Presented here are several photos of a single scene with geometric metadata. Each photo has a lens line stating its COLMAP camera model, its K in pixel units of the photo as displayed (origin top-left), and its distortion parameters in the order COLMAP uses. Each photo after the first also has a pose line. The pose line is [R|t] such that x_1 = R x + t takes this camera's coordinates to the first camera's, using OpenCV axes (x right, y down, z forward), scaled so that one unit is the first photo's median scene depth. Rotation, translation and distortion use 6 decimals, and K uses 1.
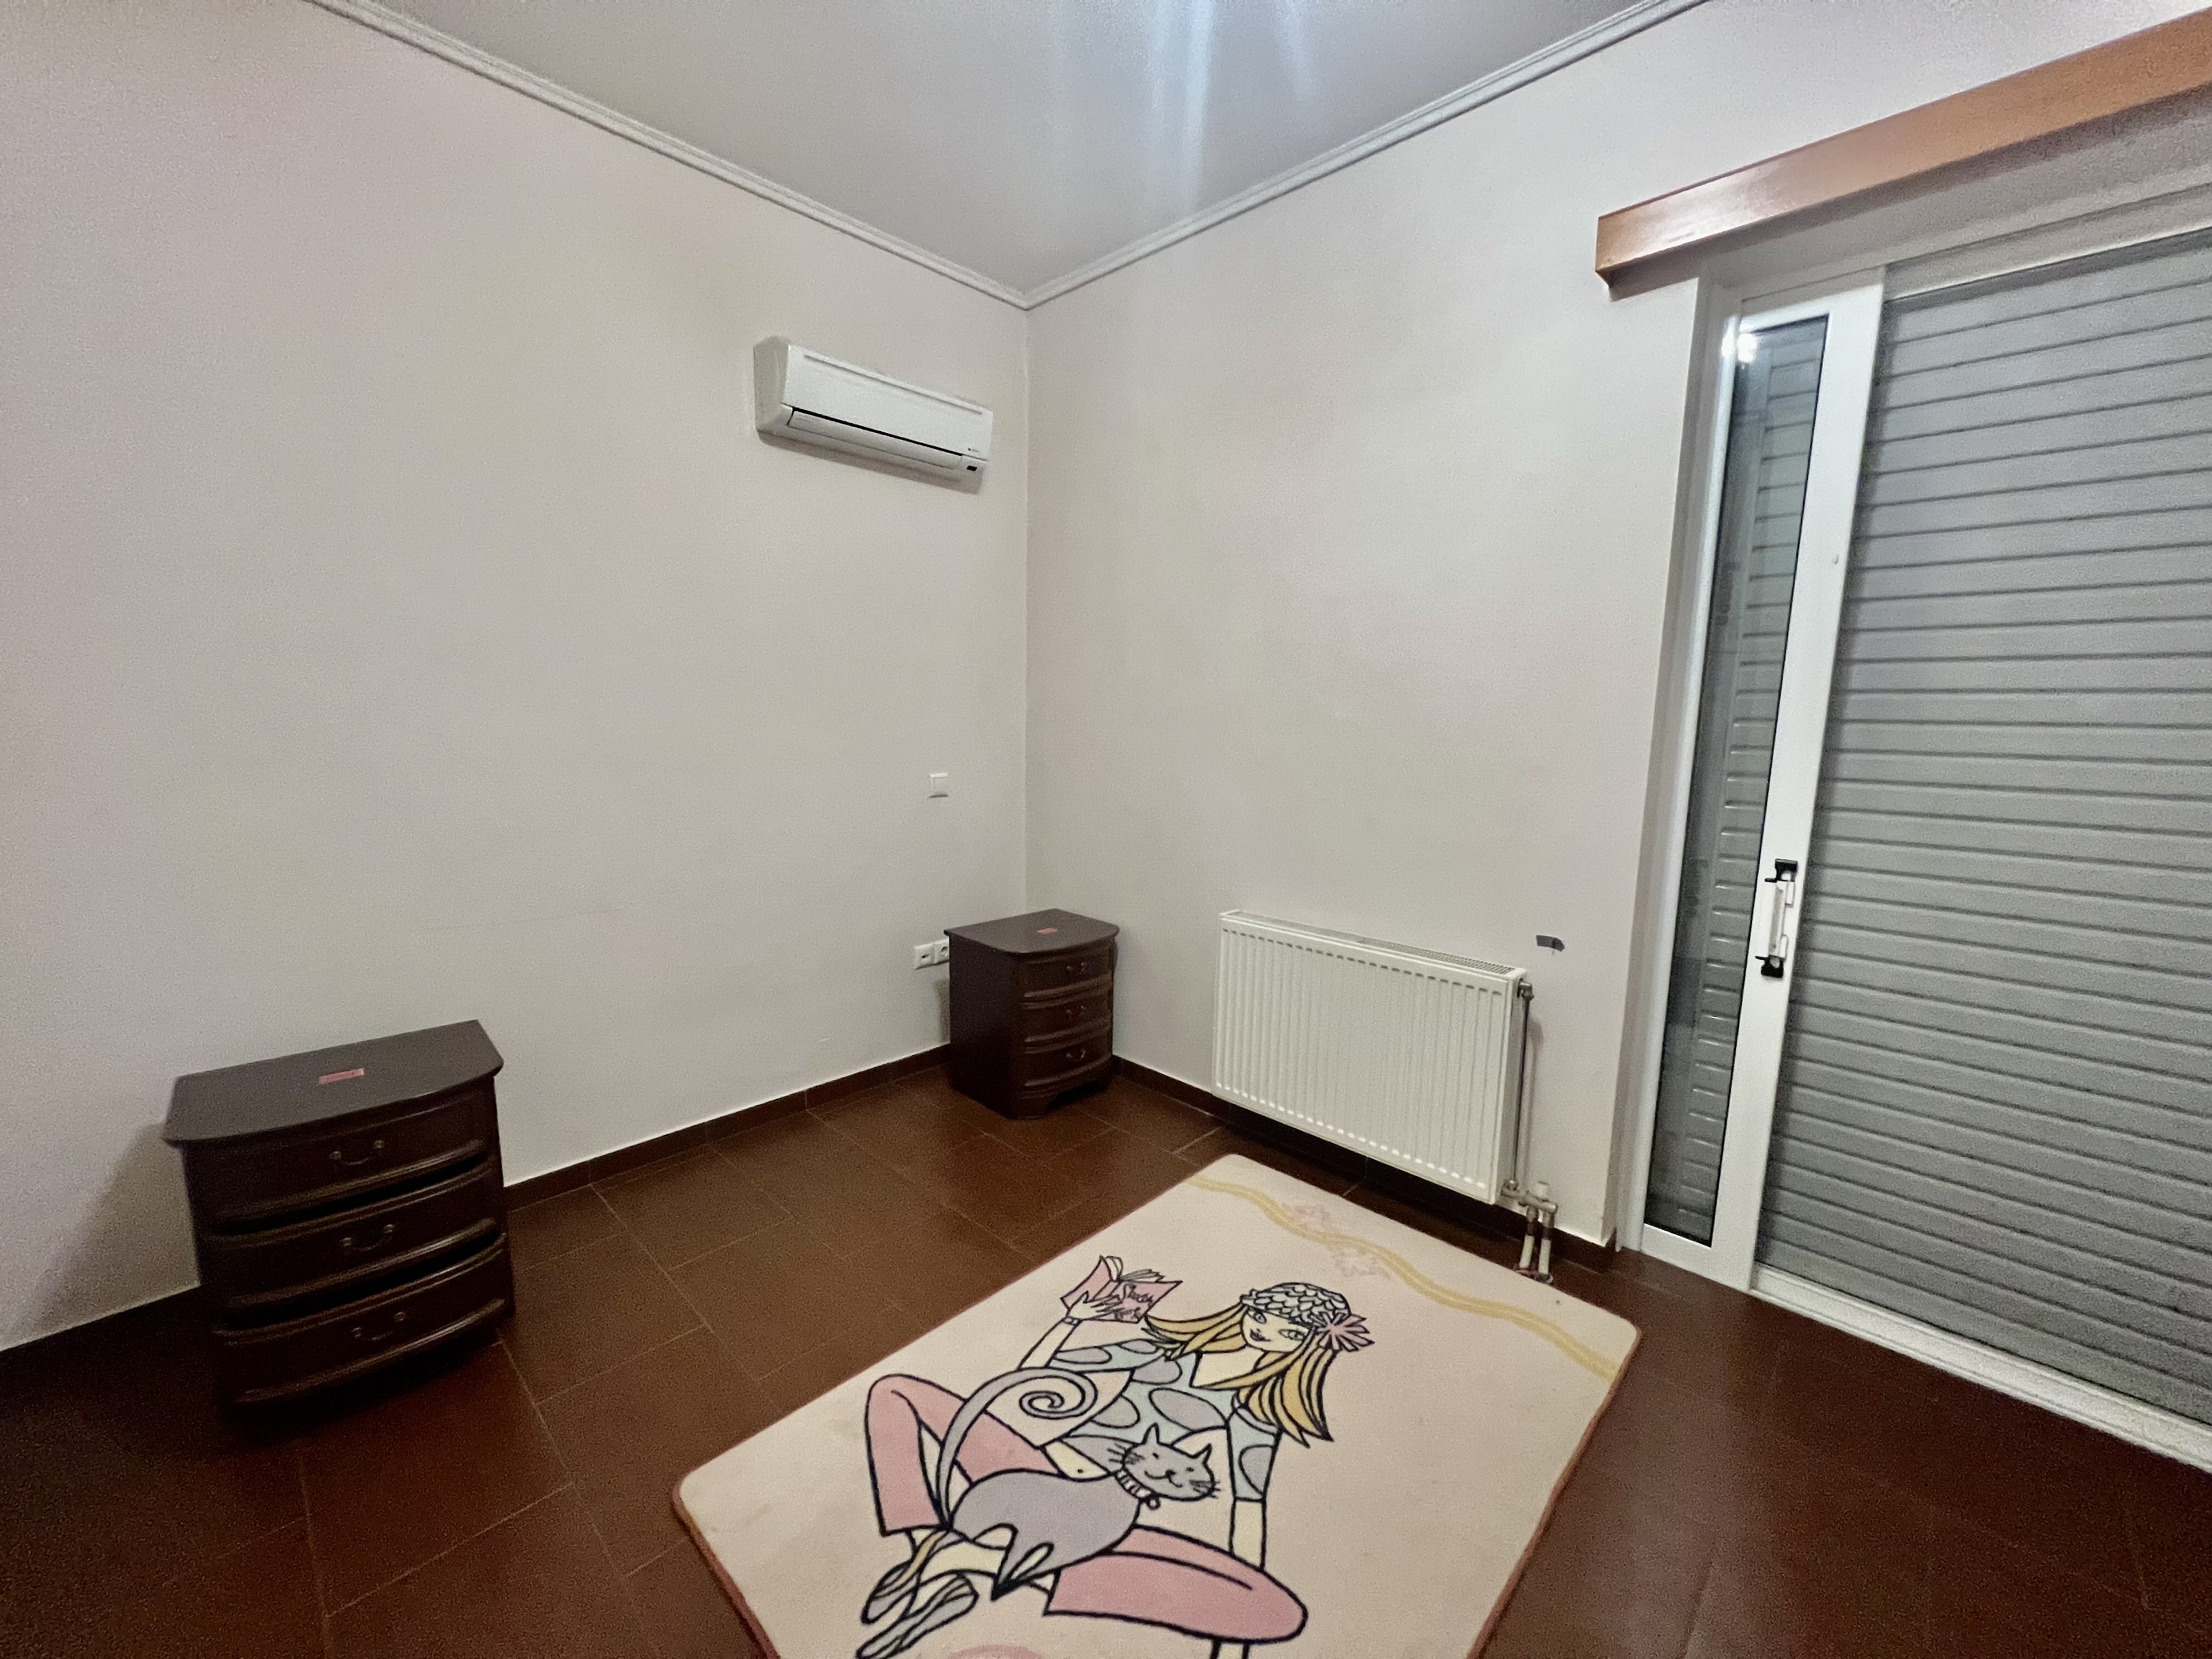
lens RADIAL K [[885.5, 0, 1106.0], [0, 885.5, 829.5], [0, 0, 1]] dist [0.000422, 0.000037]
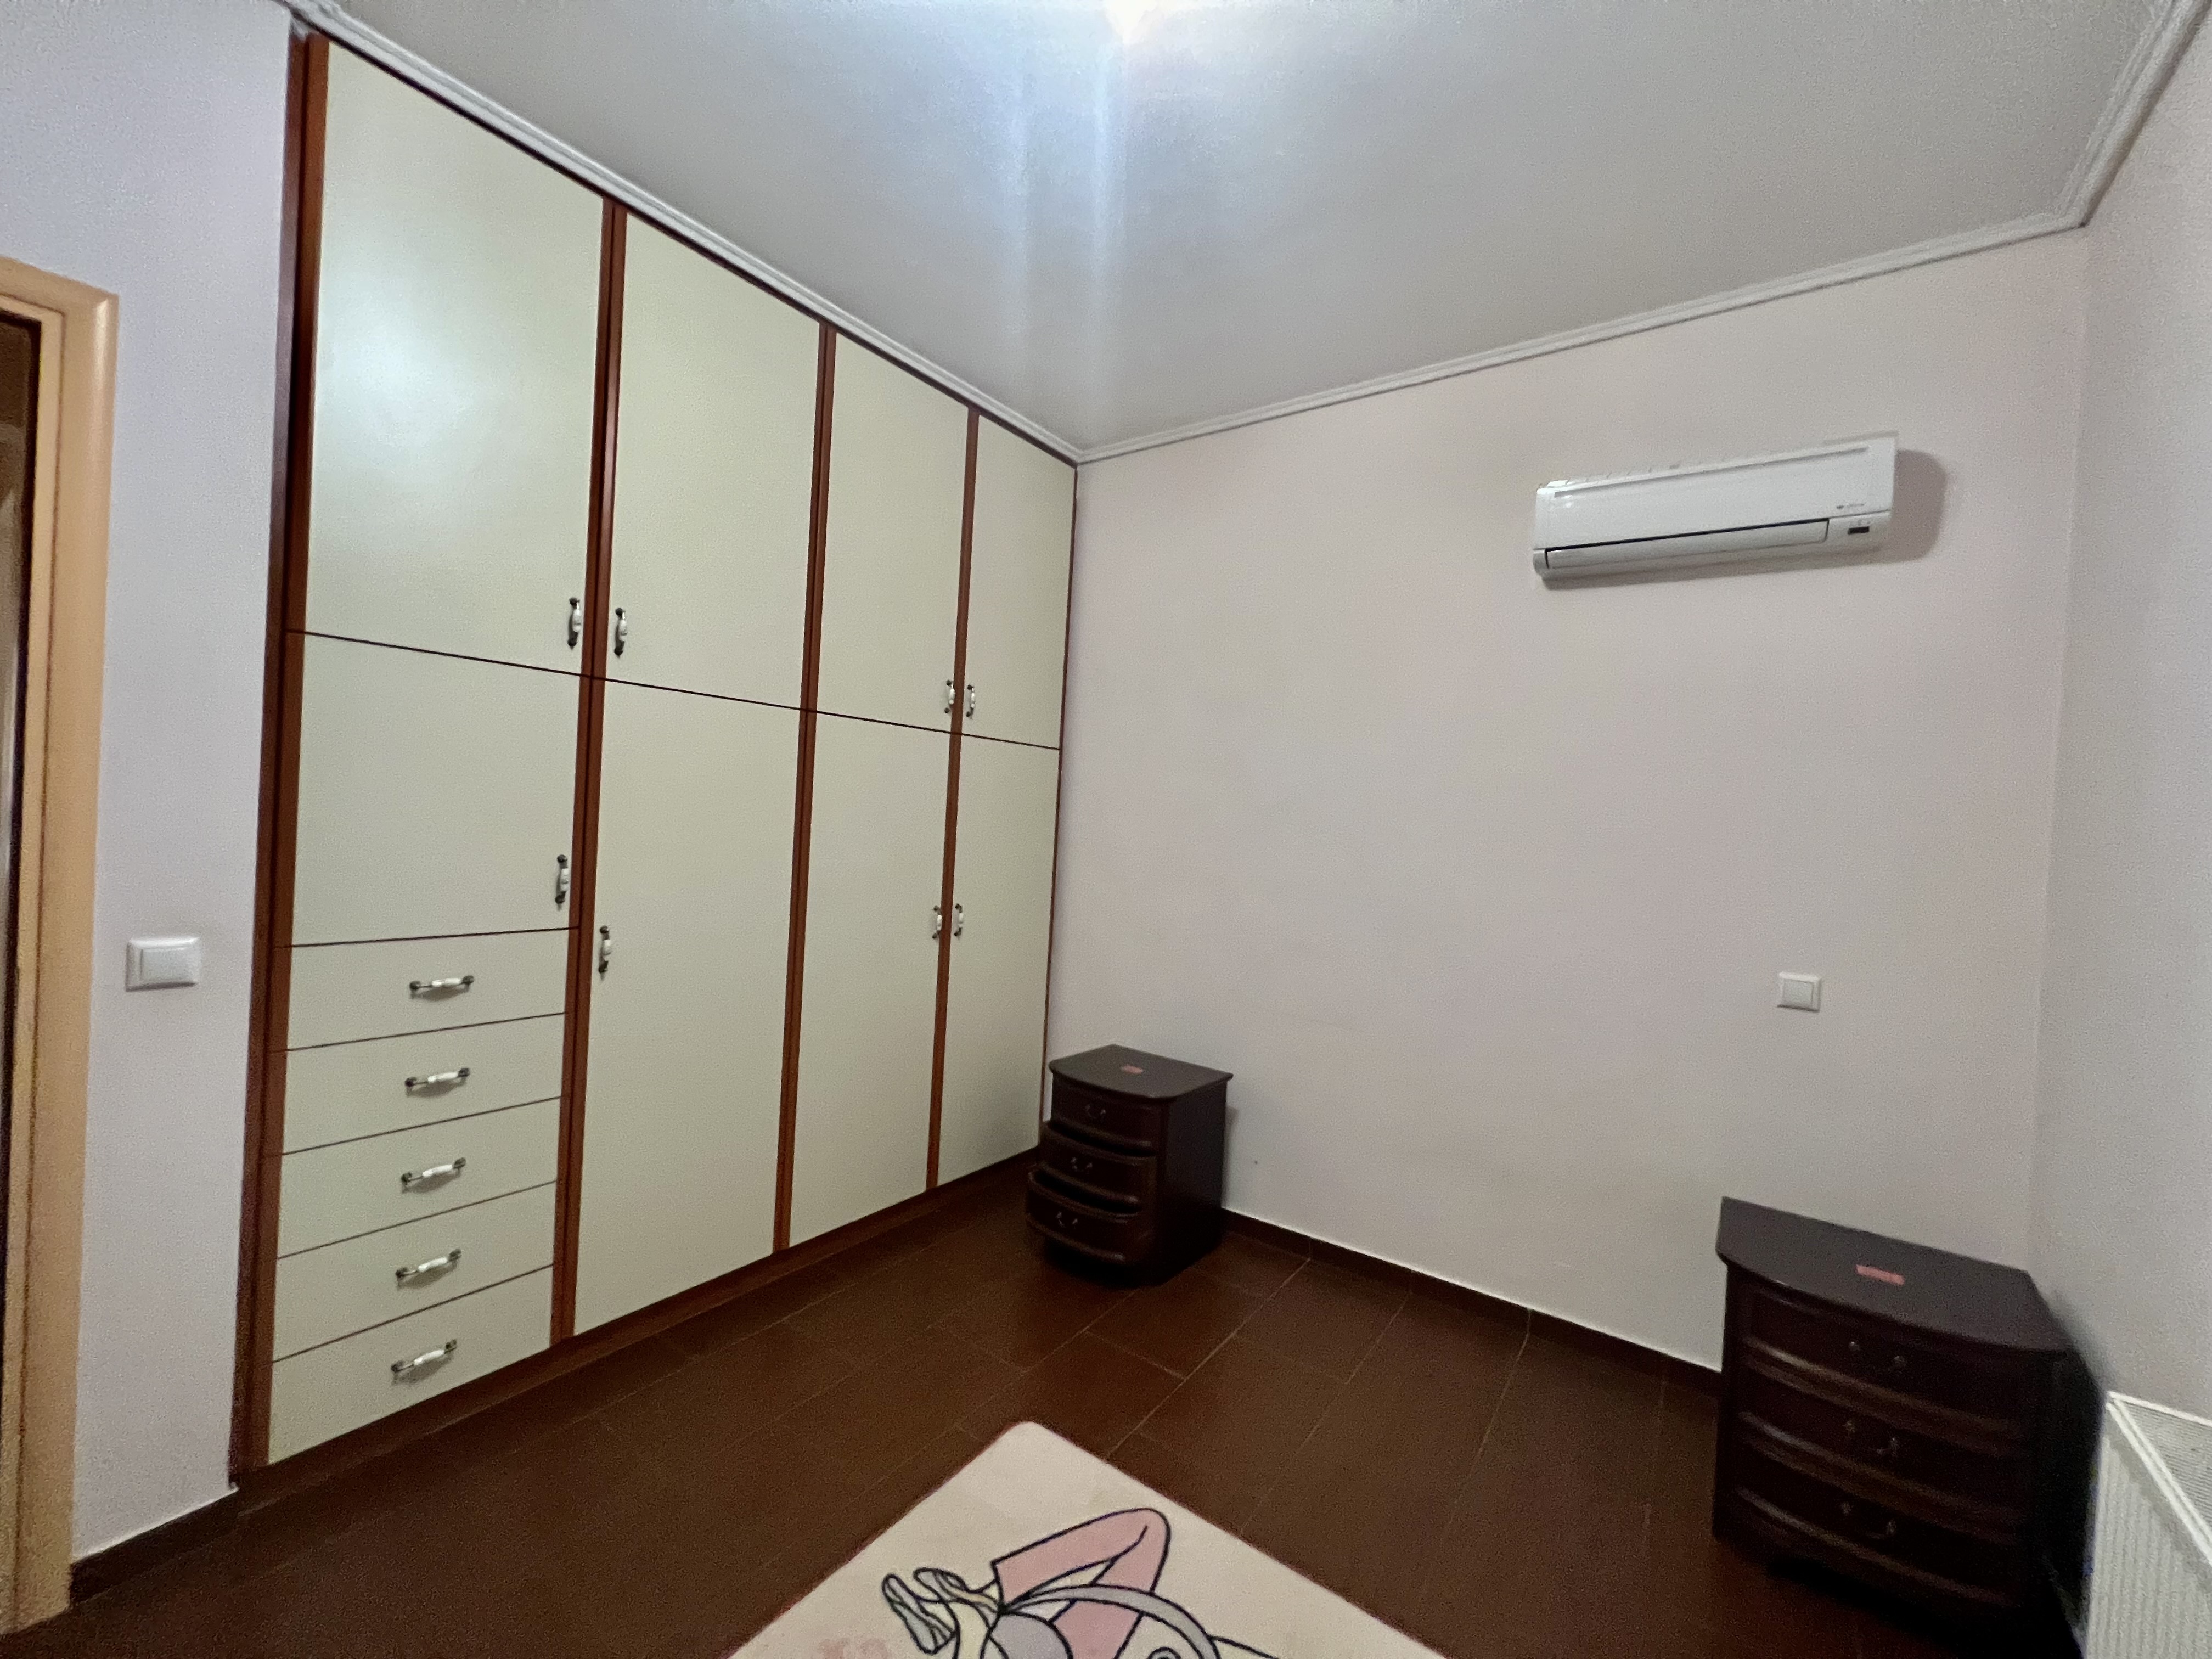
lens RADIAL K [[885.5, 0, 1106.0], [0, 885.5, 829.5], [0, 0, 1]] dist [0.000422, 0.000037]
pose [[0.148540, 0.003454, -0.988900, 0.852644], [-0.187406, 0.981971, -0.024720, -0.118623], [0.970987, 0.188998, 0.146509, 0.768387]]
